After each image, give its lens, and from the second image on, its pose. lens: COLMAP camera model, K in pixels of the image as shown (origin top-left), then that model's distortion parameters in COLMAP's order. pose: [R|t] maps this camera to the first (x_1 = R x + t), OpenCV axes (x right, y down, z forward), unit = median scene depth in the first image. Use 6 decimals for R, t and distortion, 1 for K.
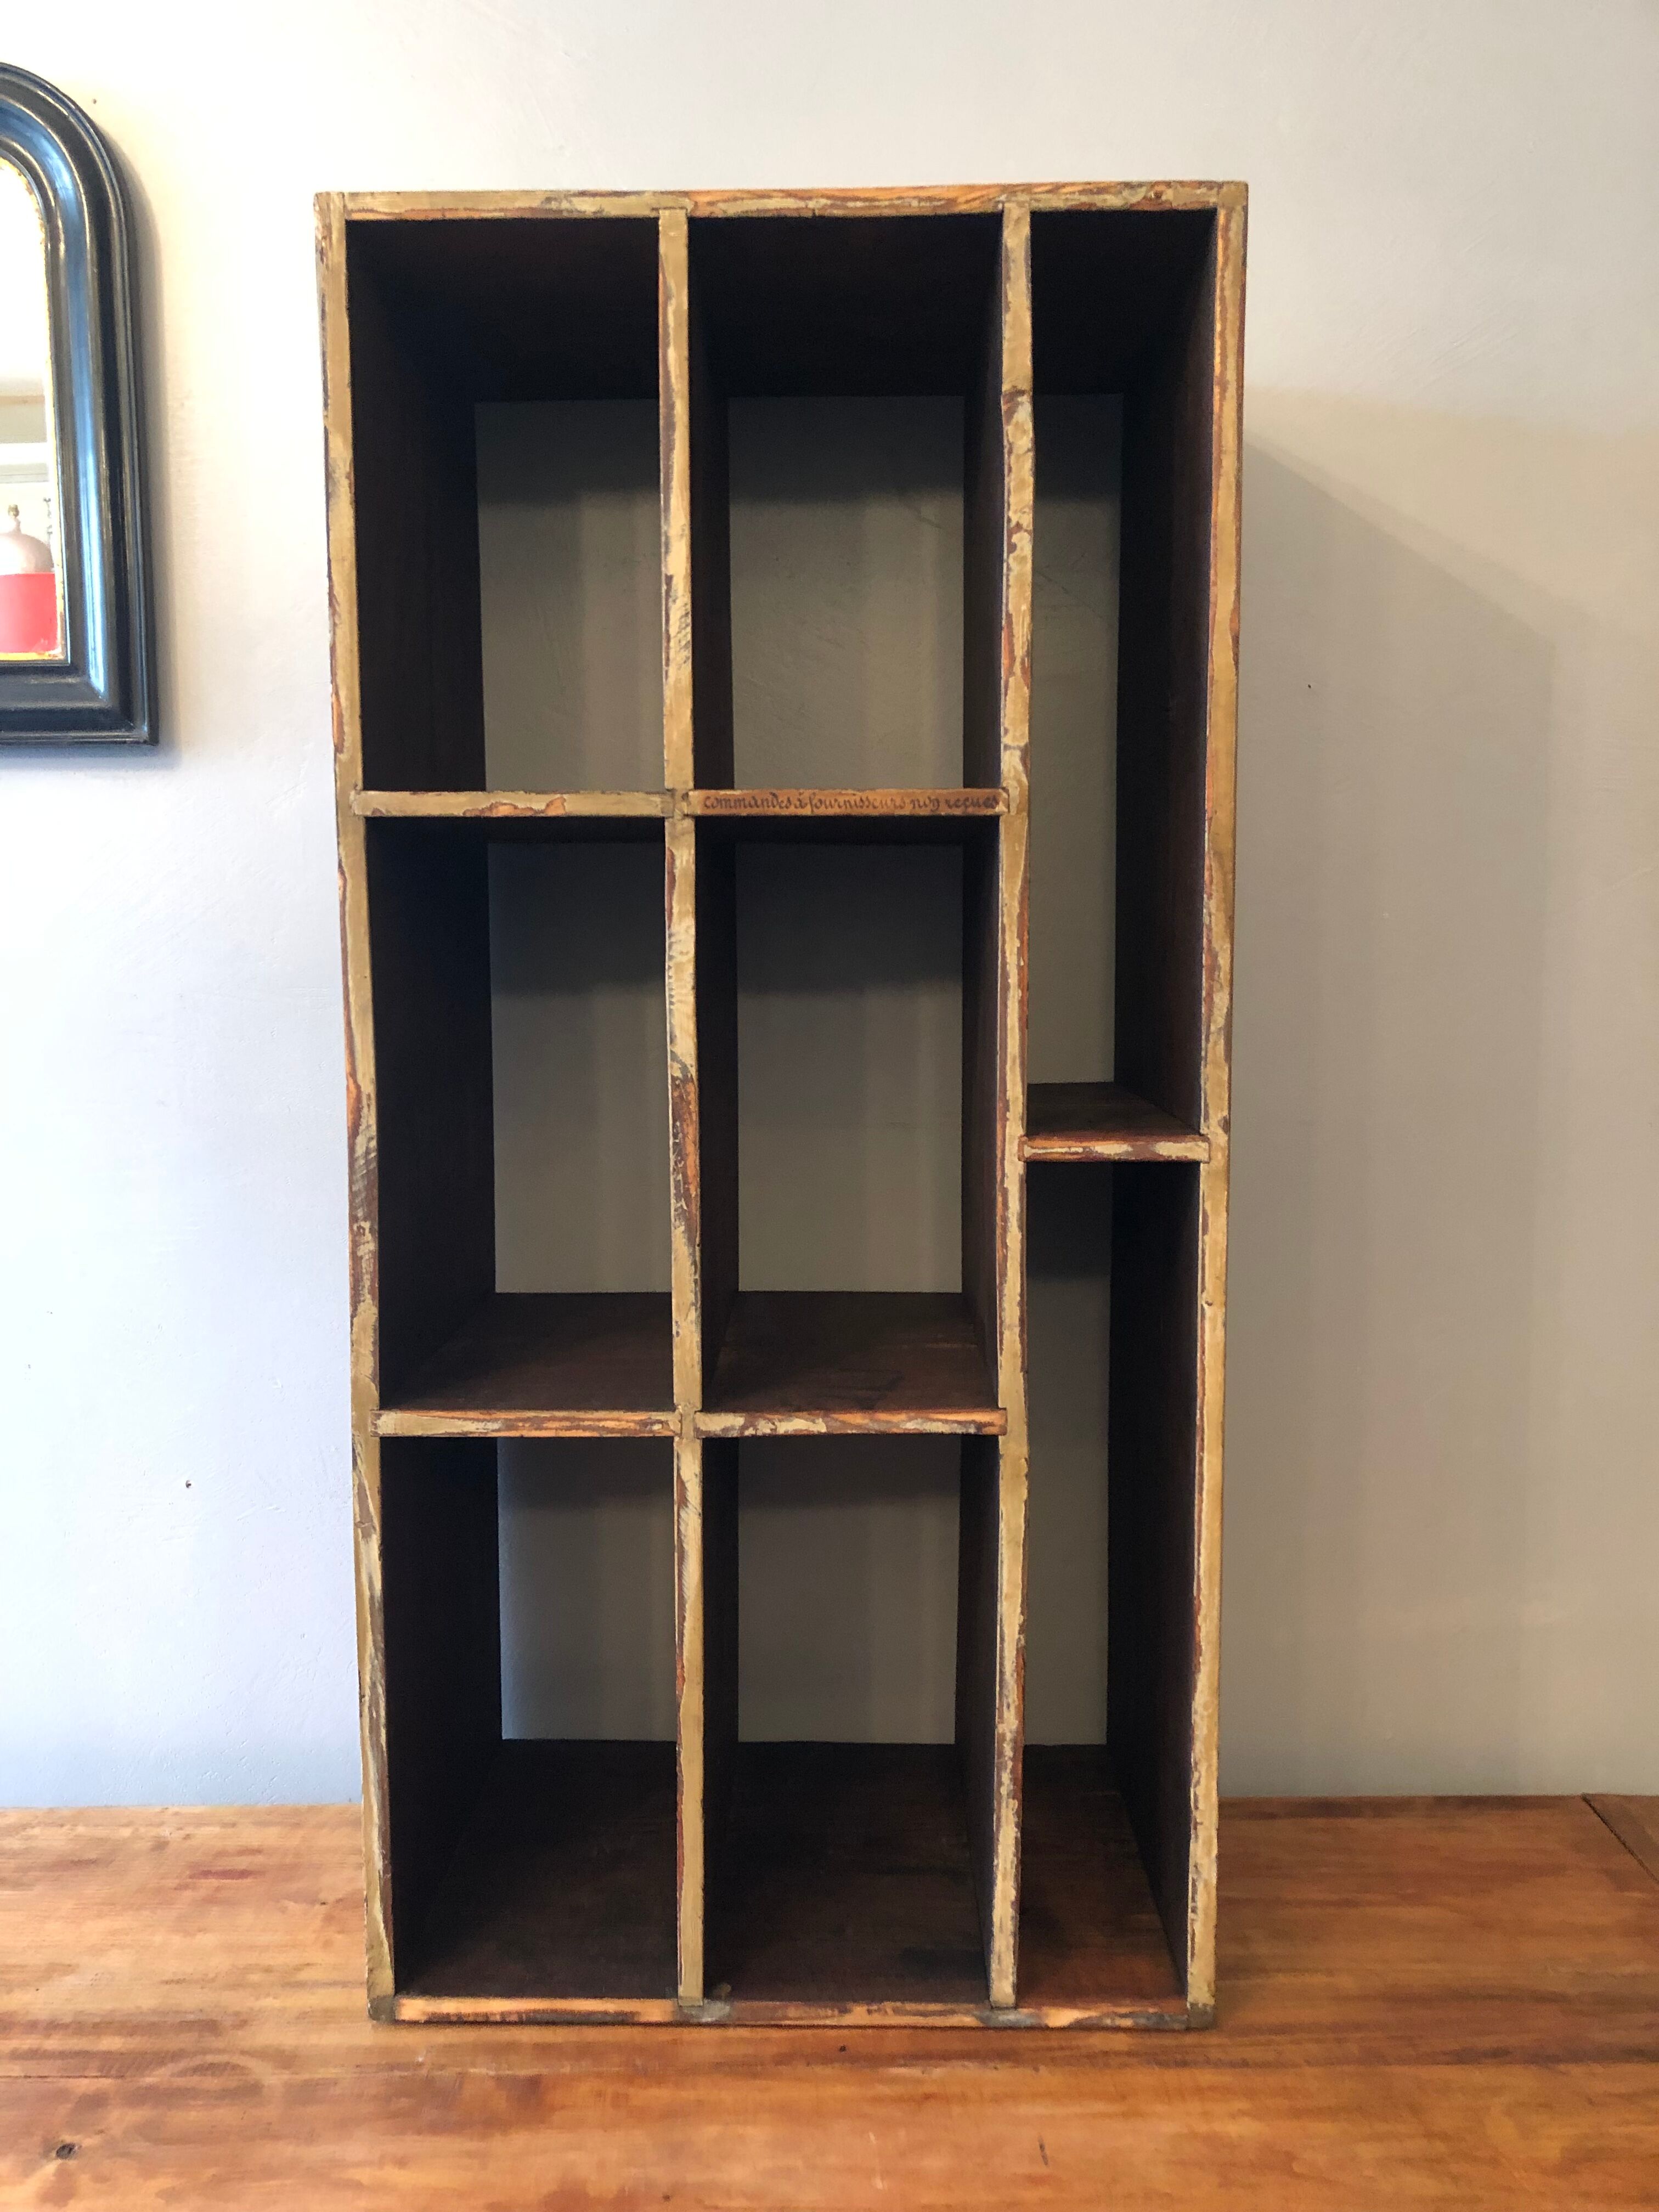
lens RADIAL K [[1777.3, 0, 831.3], [0, 1777.3, 1100.4], [0, 0, 1]] dist [0.009598, 0.005243]
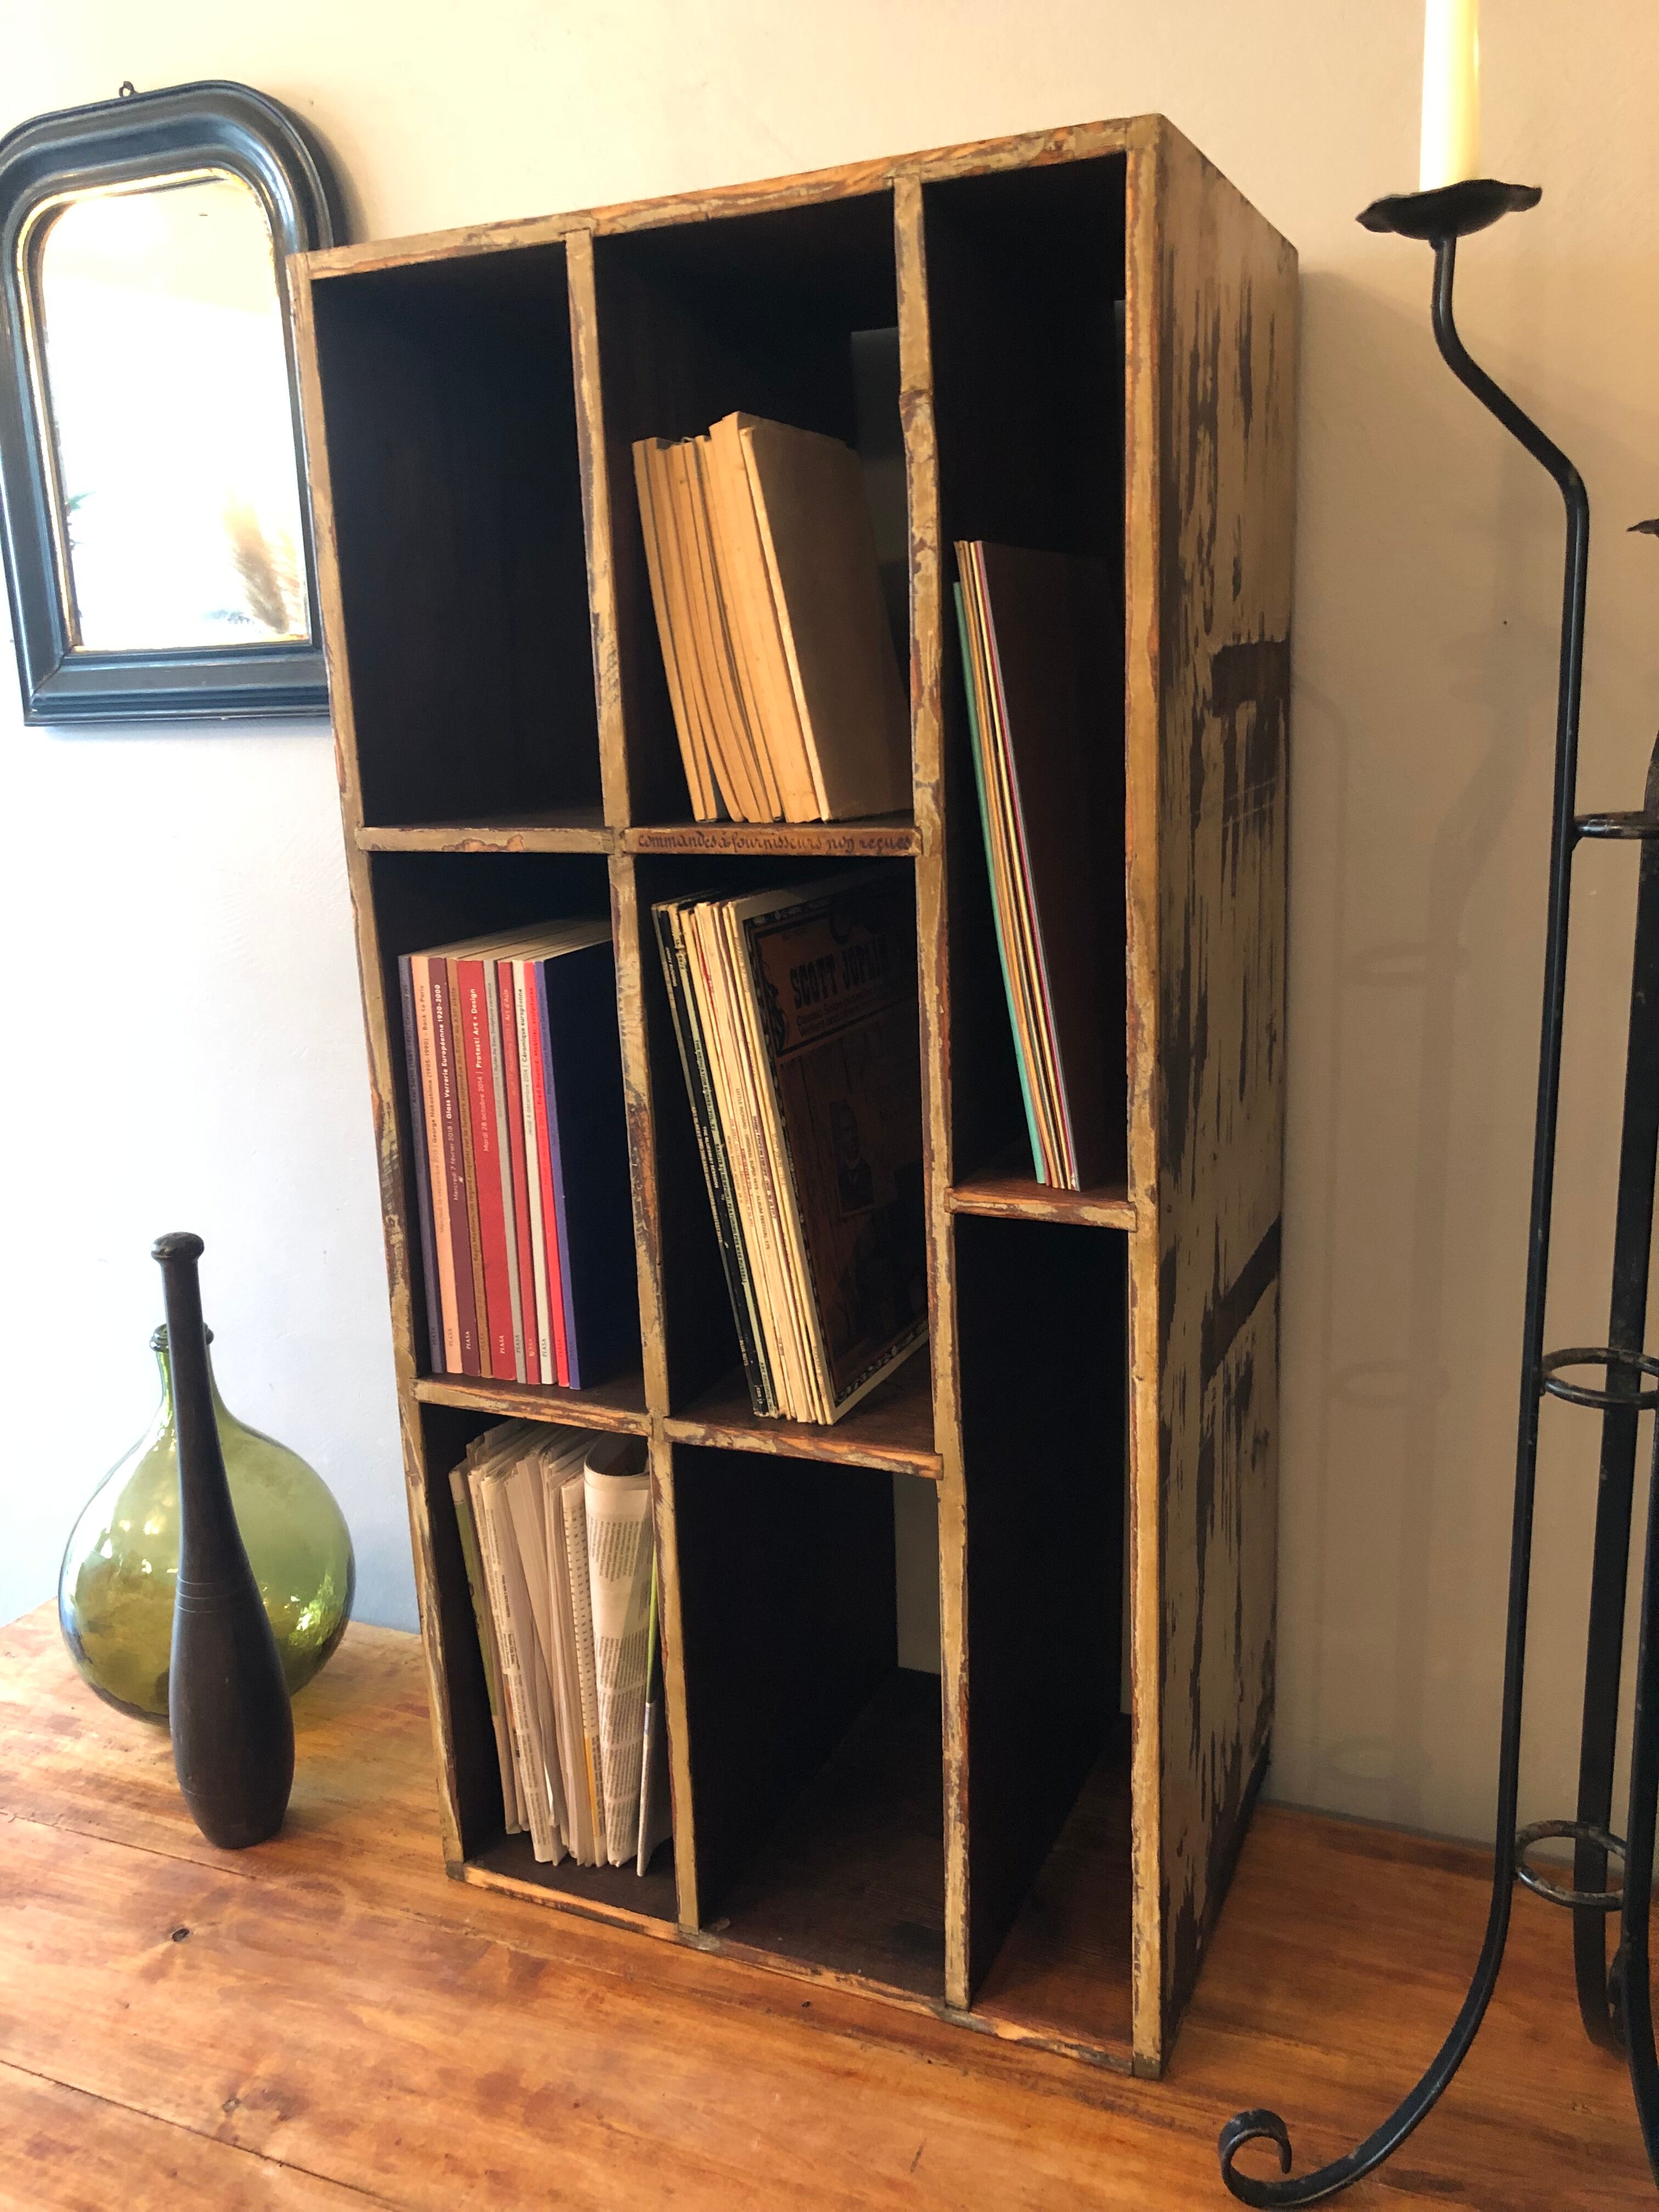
lens RADIAL K [[1822.8, 0, 829.5], [0, 1822.8, 1106.0], [0, 0, 1]] dist [0.009197, -0.005415]
pose [[0.917762, 0.061401, -0.392355, 0.437760], [-0.003756, 0.989273, 0.146028, -0.169274], [0.397113, -0.132545, 0.908148, 0.088354]]
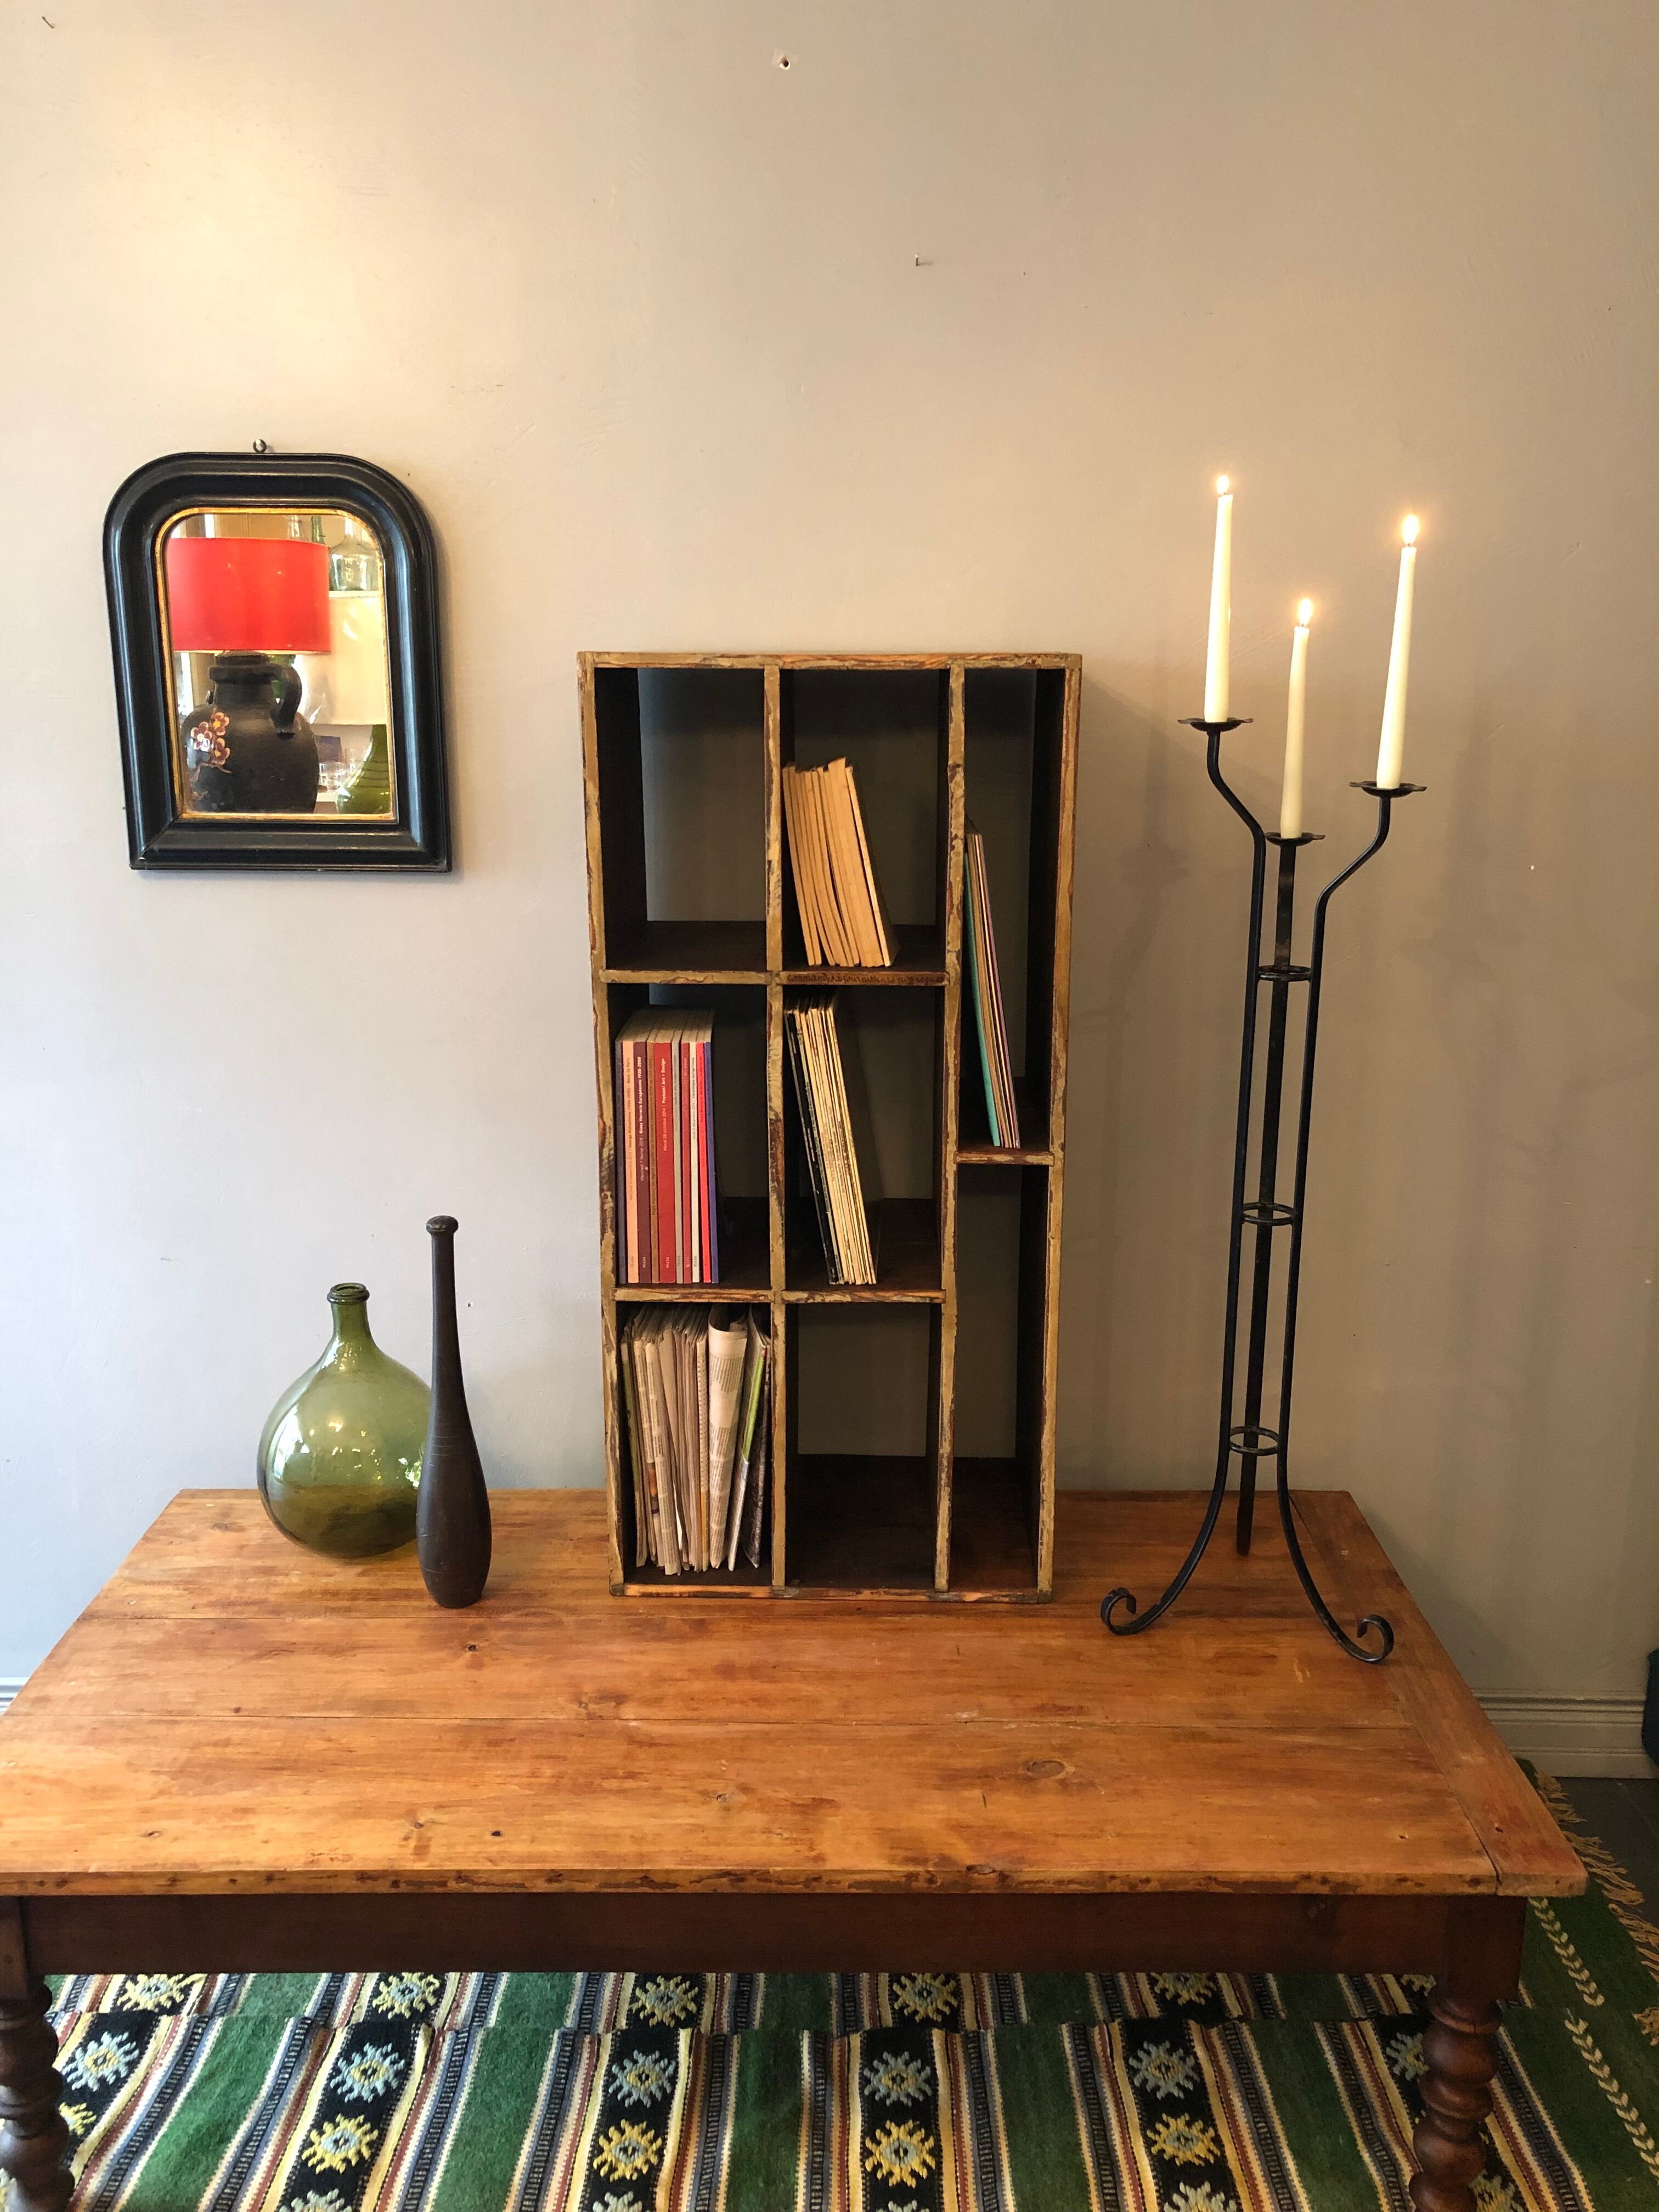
lens RADIAL K [[1735.8, 0, 870.1], [0, 1735.8, 1102.5], [0, 0, 1]] dist [0.004625, -0.002235]
pose [[0.999789, 0.011518, 0.017023, -0.021260], [-0.013730, 0.990597, 0.136125, -0.283901], [-0.015295, -0.136330, 0.990545, -0.835550]]
